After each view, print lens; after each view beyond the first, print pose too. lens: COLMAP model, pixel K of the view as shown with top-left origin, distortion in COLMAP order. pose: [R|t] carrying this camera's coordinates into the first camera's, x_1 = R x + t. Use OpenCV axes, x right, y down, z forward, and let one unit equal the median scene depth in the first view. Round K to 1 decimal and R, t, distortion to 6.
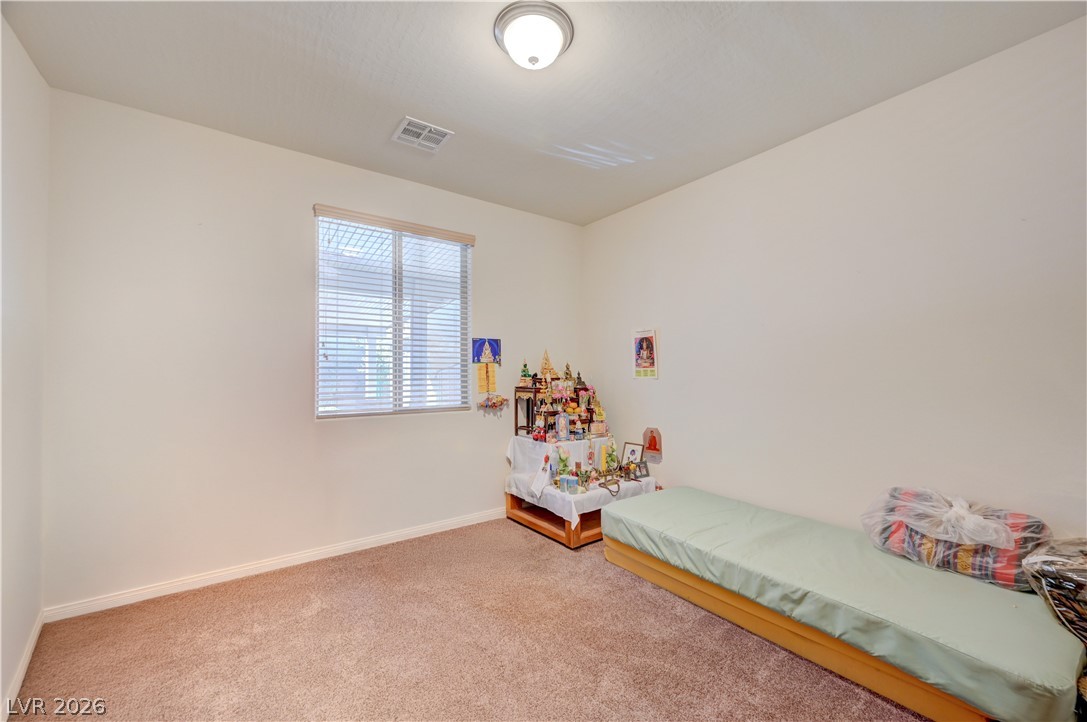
lens RADIAL K [[434.4, 0, 547.0], [0, 434.4, 367.6], [0, 0, 1]] dist [-0.000773, 0.000084]
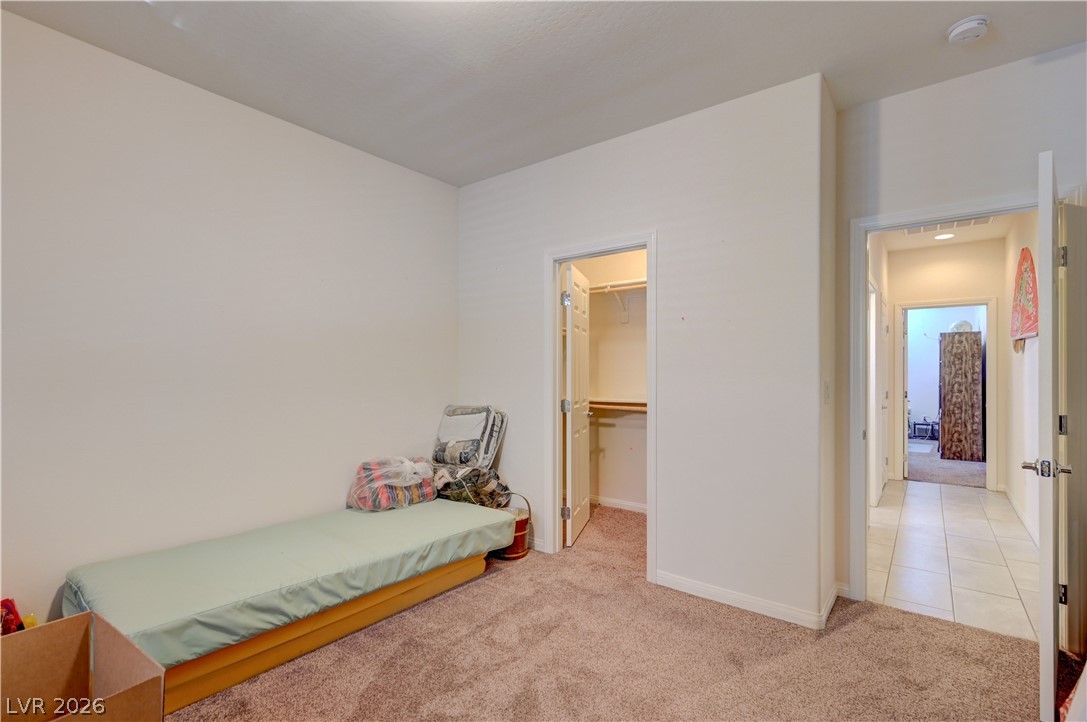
lens RADIAL K [[496.0, 0, 544.1], [0, 496.0, 369.4], [0, 0, 1]] dist [0.000844, 0.000057]
pose [[-0.250021, 0.003564, 0.968234, -0.812521], [-0.005652, 0.999971, -0.005140, 0.007100], [-0.968224, -0.006757, -0.249994, 0.942656]]
